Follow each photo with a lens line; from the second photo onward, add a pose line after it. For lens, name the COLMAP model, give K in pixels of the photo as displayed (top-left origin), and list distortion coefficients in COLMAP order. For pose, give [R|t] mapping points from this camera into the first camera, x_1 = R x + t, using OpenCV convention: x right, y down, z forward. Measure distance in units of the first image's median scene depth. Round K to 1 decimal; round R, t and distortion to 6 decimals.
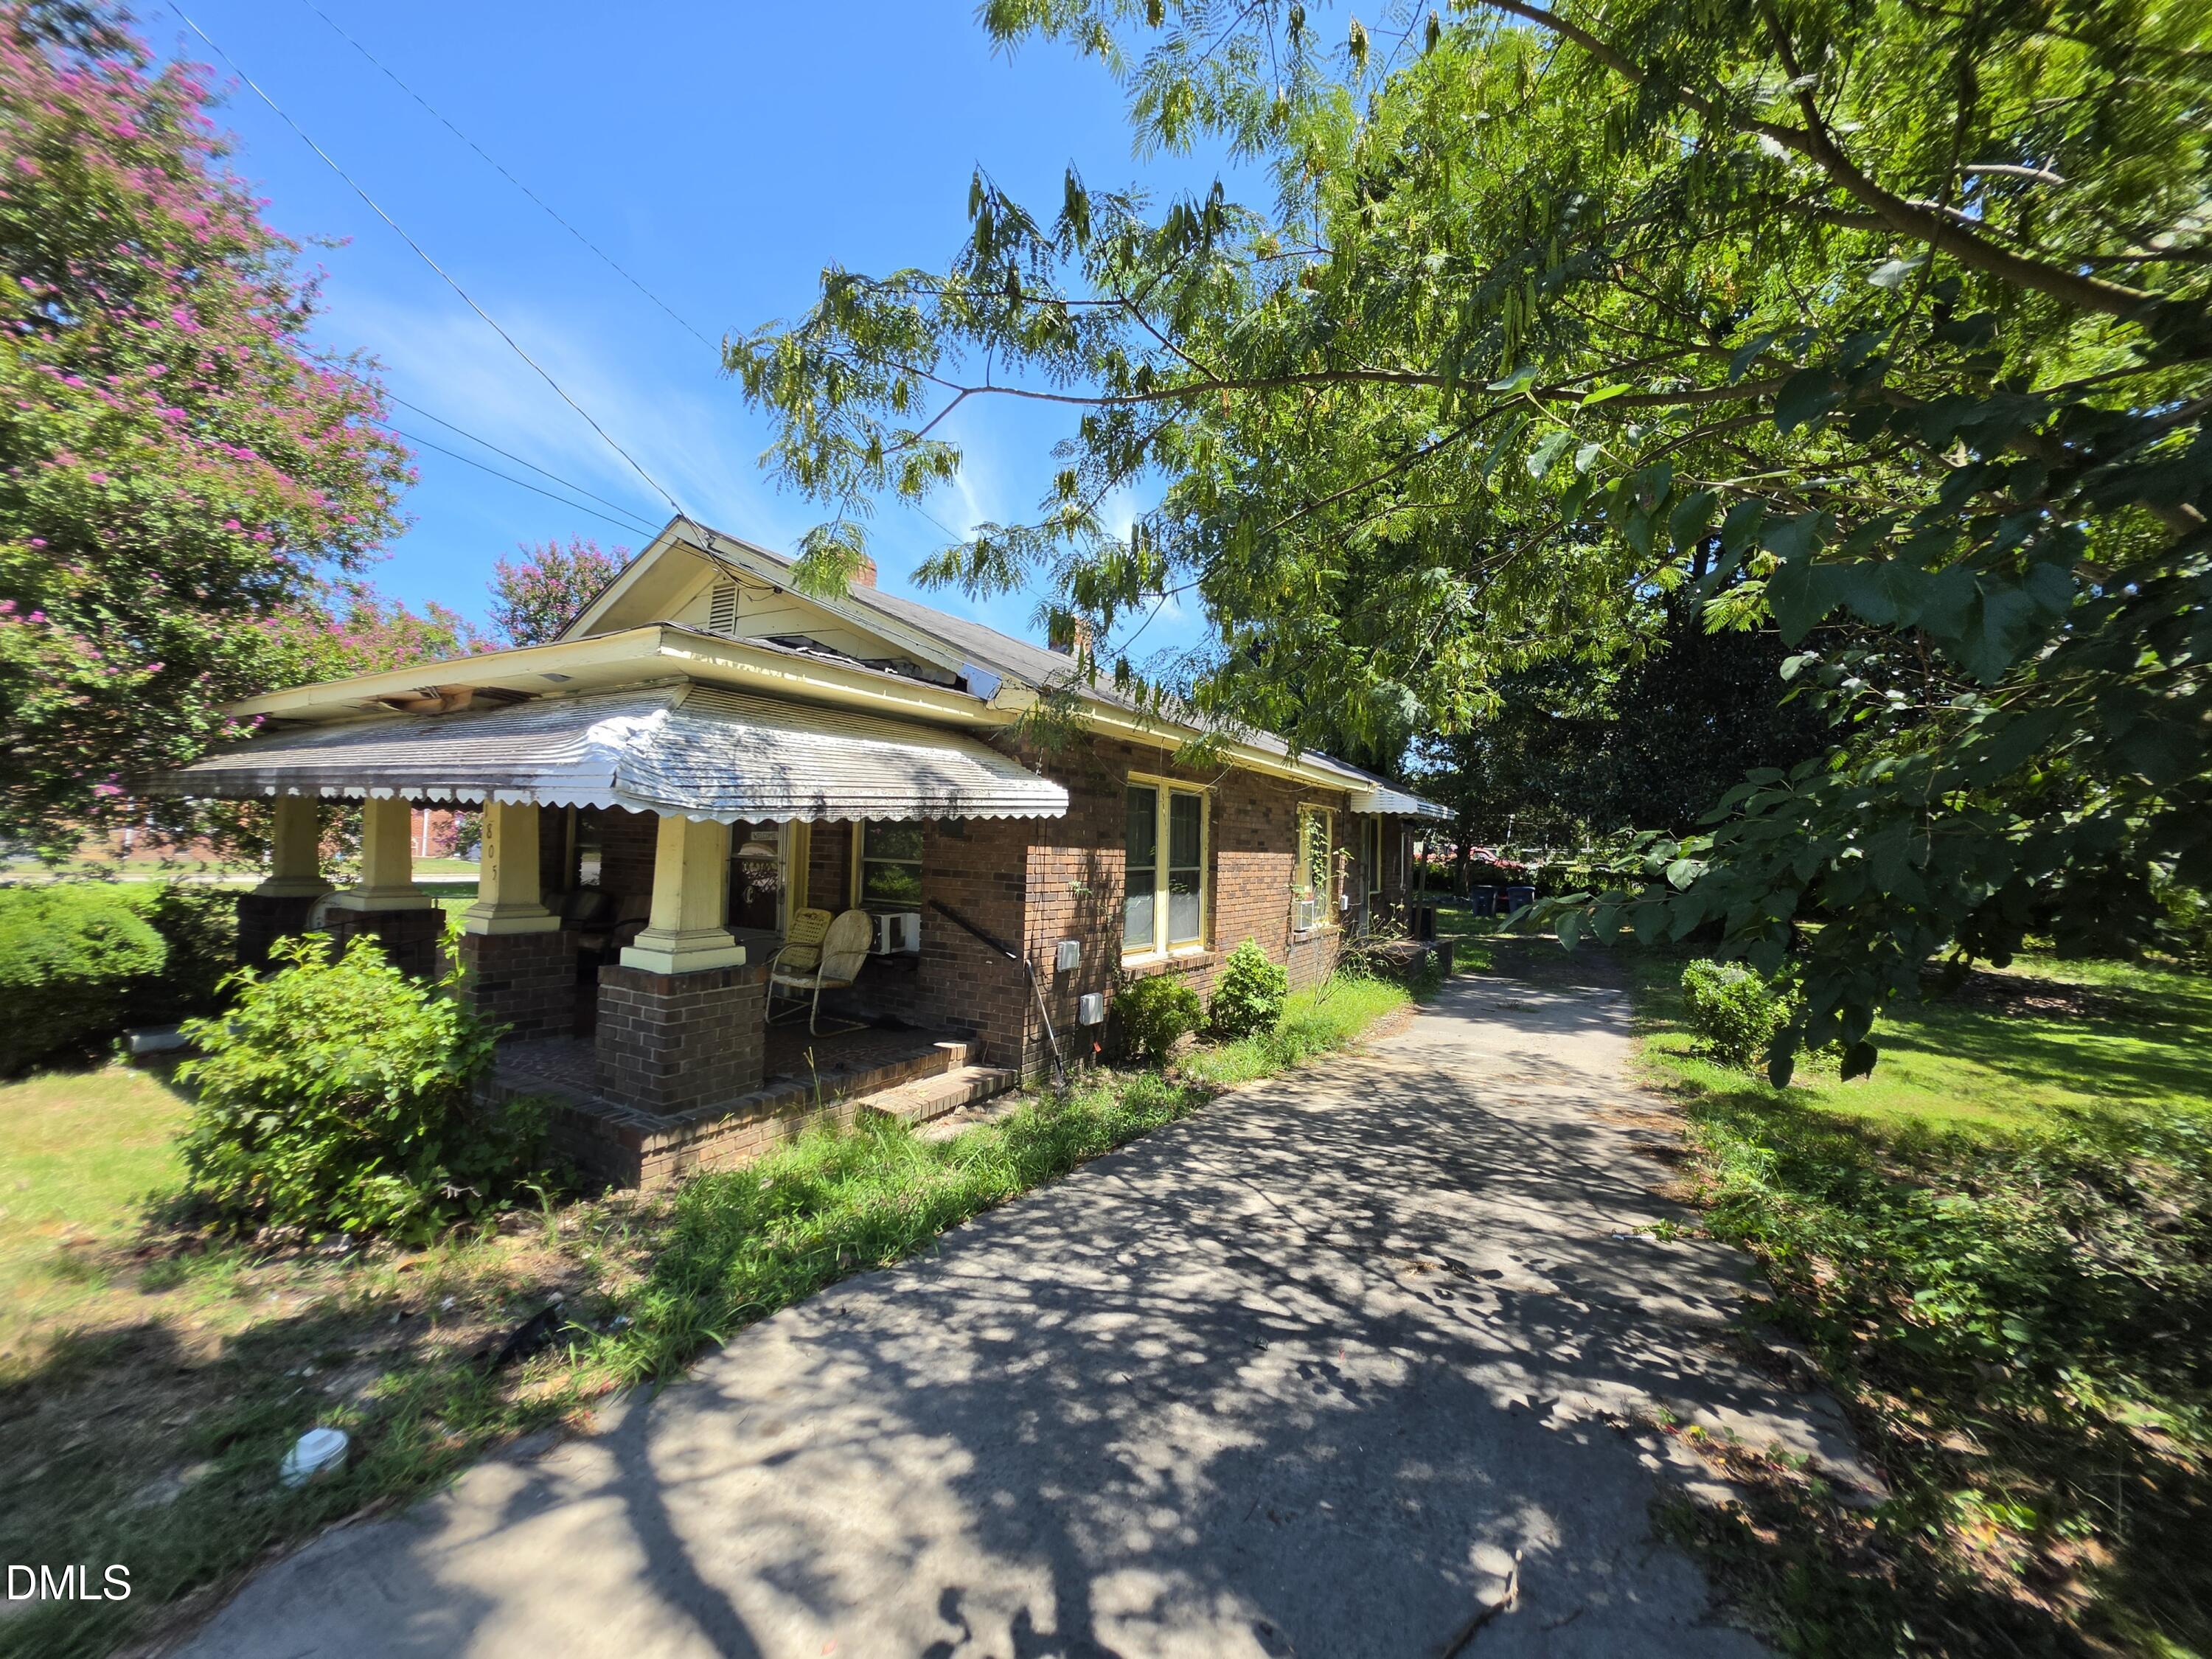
lens RADIAL K [[891.4, 0, 1101.5], [0, 891.4, 838.5], [0, 0, 1]] dist [0.002908, 0.001325]
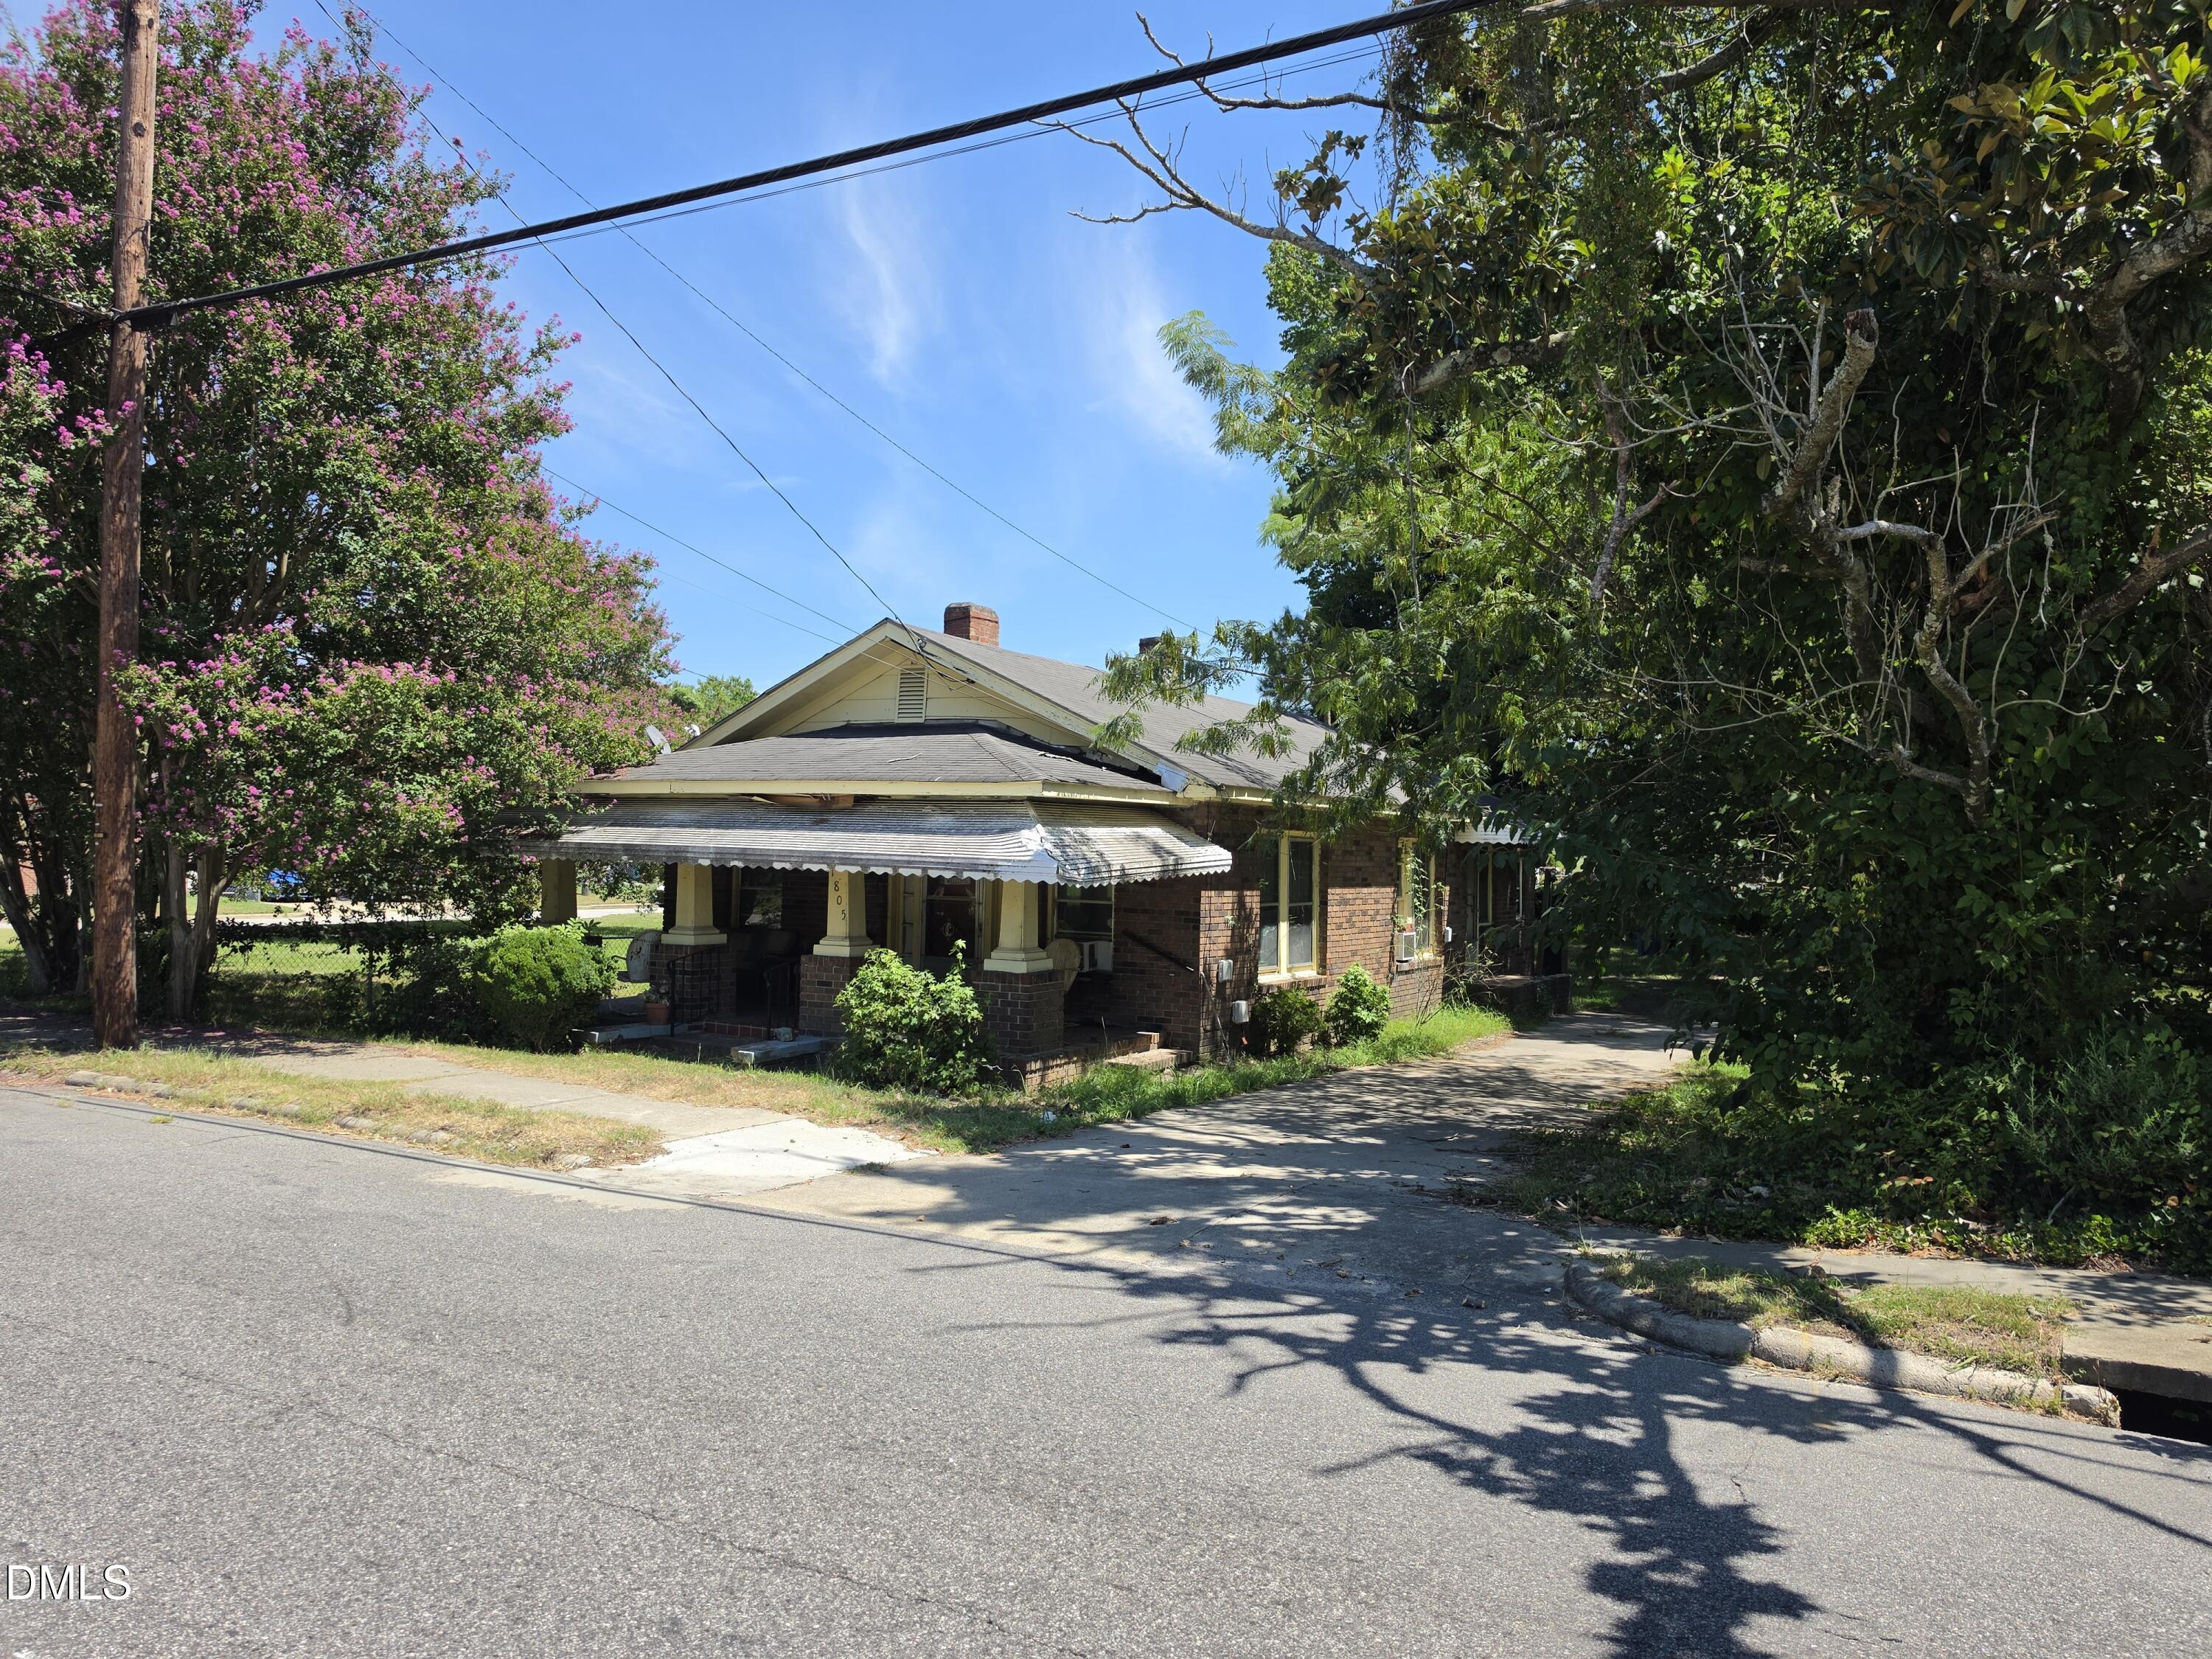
lens RADIAL K [[1529.2, 0, 1100.0], [0, 1529.2, 822.2], [0, 0, 1]] dist [0.057833, -0.058803]
pose [[0.999879, -0.010100, 0.011810, -0.221821], [0.010244, 0.999873, -0.012207, -0.059375], [-0.011685, 0.012326, 0.999856, -1.160151]]
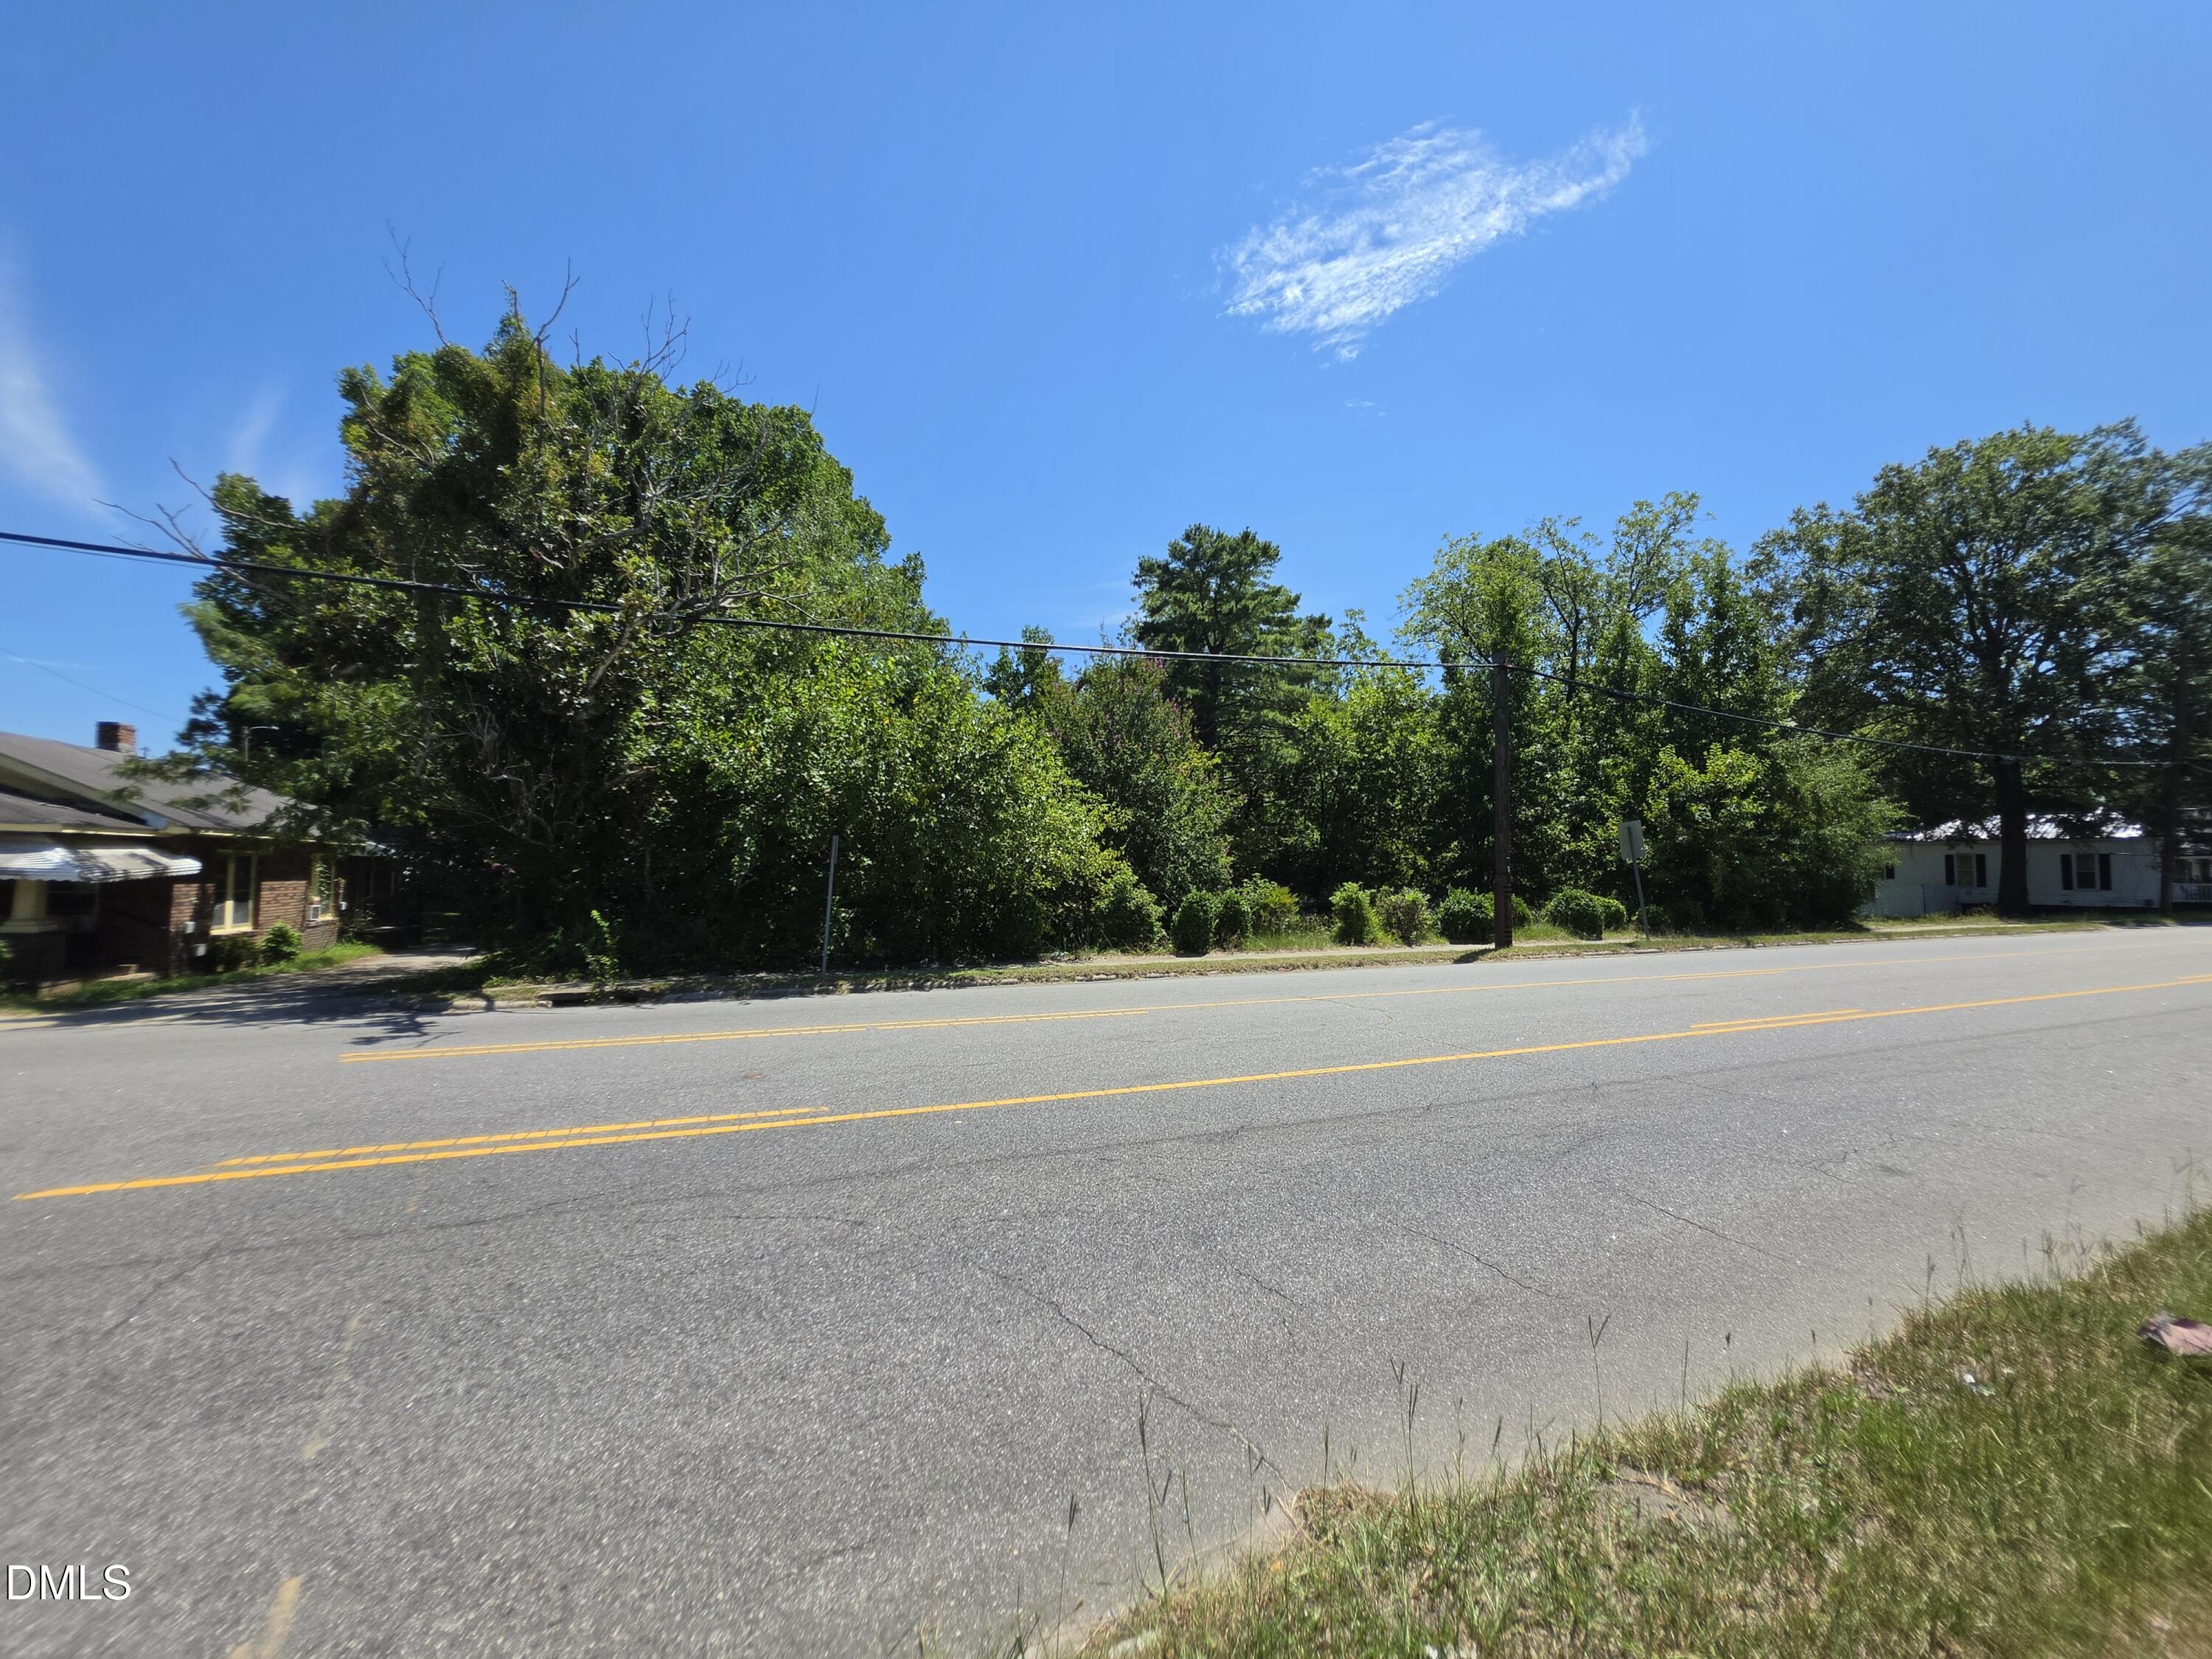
lens RADIAL K [[891.4, 0, 1091.3], [0, 891.4, 814.8], [0, 0, 1]] dist [0.002908, 0.001325]
pose [[0.590910, 0.028743, 0.806225, -0.498735], [-0.000010, 0.999365, -0.035621, -0.080741], [-0.806737, 0.021041, 0.590535, -2.174766]]
